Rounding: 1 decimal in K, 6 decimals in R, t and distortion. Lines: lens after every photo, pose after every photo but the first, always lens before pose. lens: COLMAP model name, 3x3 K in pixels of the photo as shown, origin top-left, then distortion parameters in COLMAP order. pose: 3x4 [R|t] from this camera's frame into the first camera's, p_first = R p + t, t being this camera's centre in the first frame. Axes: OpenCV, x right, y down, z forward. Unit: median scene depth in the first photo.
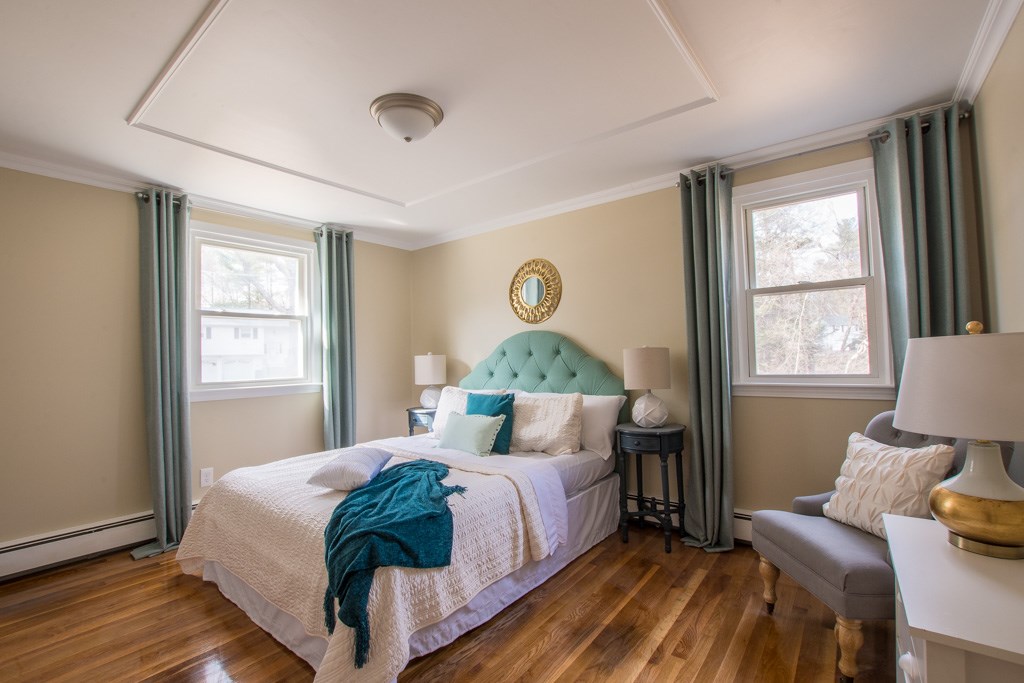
lens RADIAL K [[459.3, 0, 509.3], [0, 459.3, 342.6], [0, 0, 1]] dist [-0.038988, 0.005302]
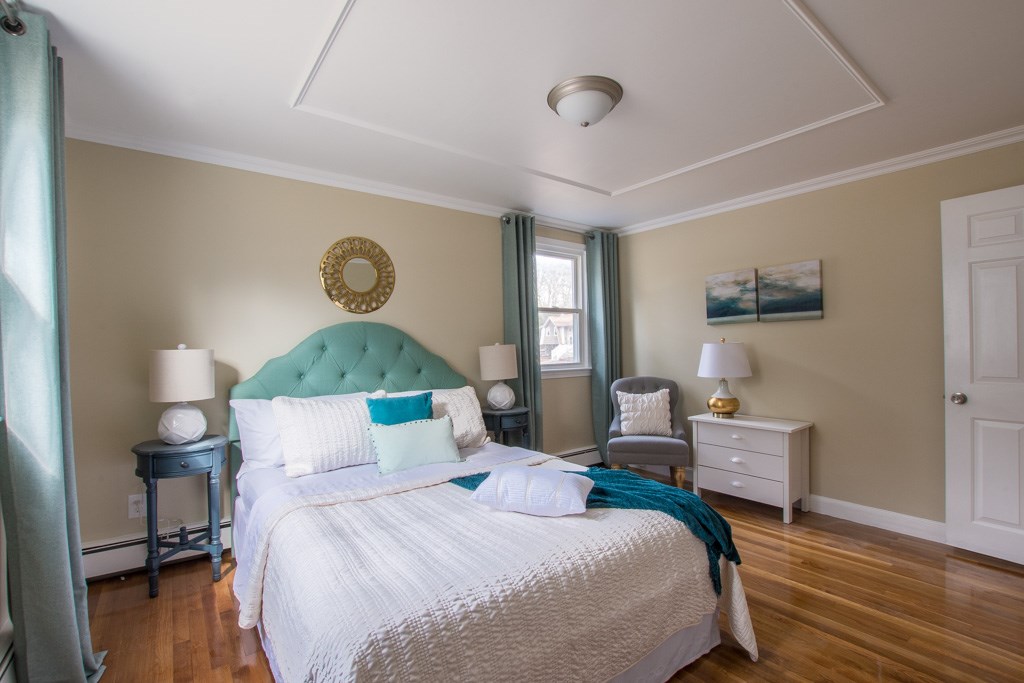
lens RADIAL K [[459.3, 0, 509.3], [0, 459.3, 342.6], [0, 0, 1]] dist [-0.038988, 0.005302]
pose [[0.266489, 0.033160, 0.963267, -0.765806], [-0.020351, 0.999379, -0.028773, 0.034763], [-0.963623, -0.011936, 0.266998, 0.572892]]
